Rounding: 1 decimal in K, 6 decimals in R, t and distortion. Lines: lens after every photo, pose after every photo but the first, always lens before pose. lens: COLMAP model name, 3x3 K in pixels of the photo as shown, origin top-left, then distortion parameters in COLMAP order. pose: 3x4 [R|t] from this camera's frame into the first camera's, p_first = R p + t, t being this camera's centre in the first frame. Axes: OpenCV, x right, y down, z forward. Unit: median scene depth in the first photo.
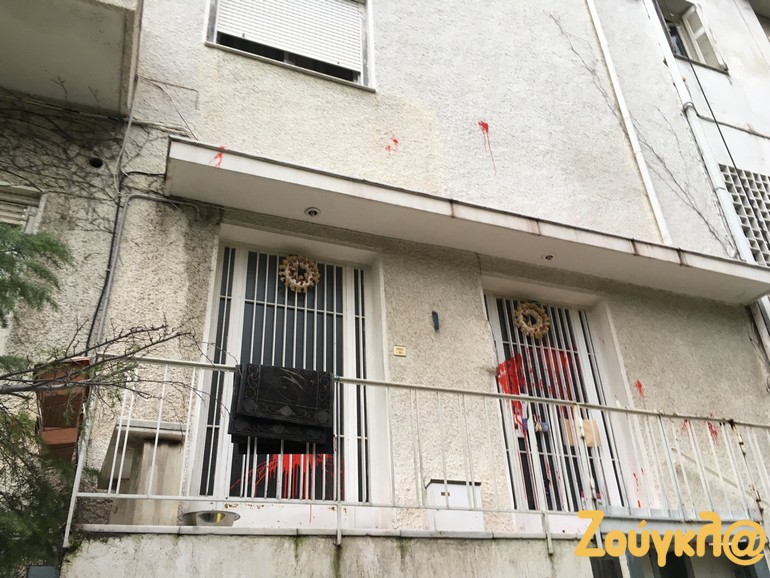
lens RADIAL K [[666.6, 0, 411.5], [0, 666.6, 284.2], [0, 0, 1]] dist [0.075475, -0.088863]
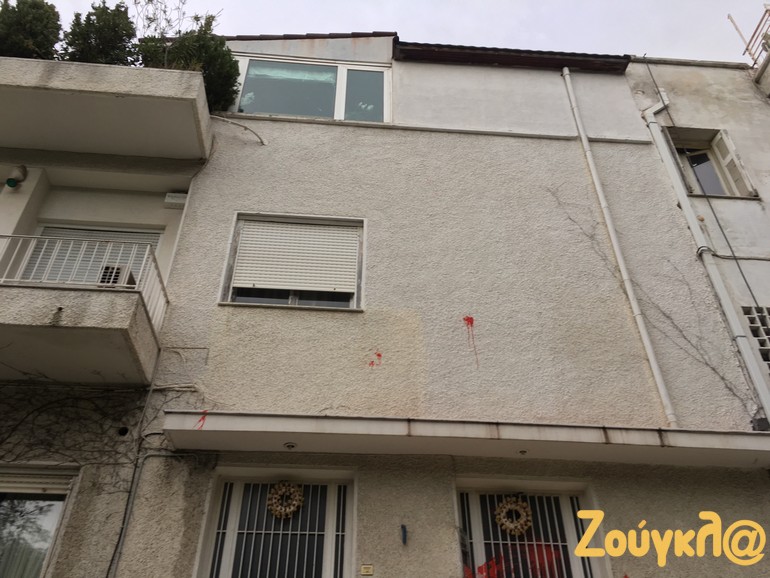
lens RADIAL K [[666.6, 0, 393.8], [0, 666.6, 290.2], [0, 0, 1]] dist [0.075475, -0.088863]
pose [[0.954534, -0.145634, -0.260106, 0.320465], [0.110379, 0.983193, -0.145425, -0.158438], [0.276913, 0.110103, 0.954566, -0.096802]]
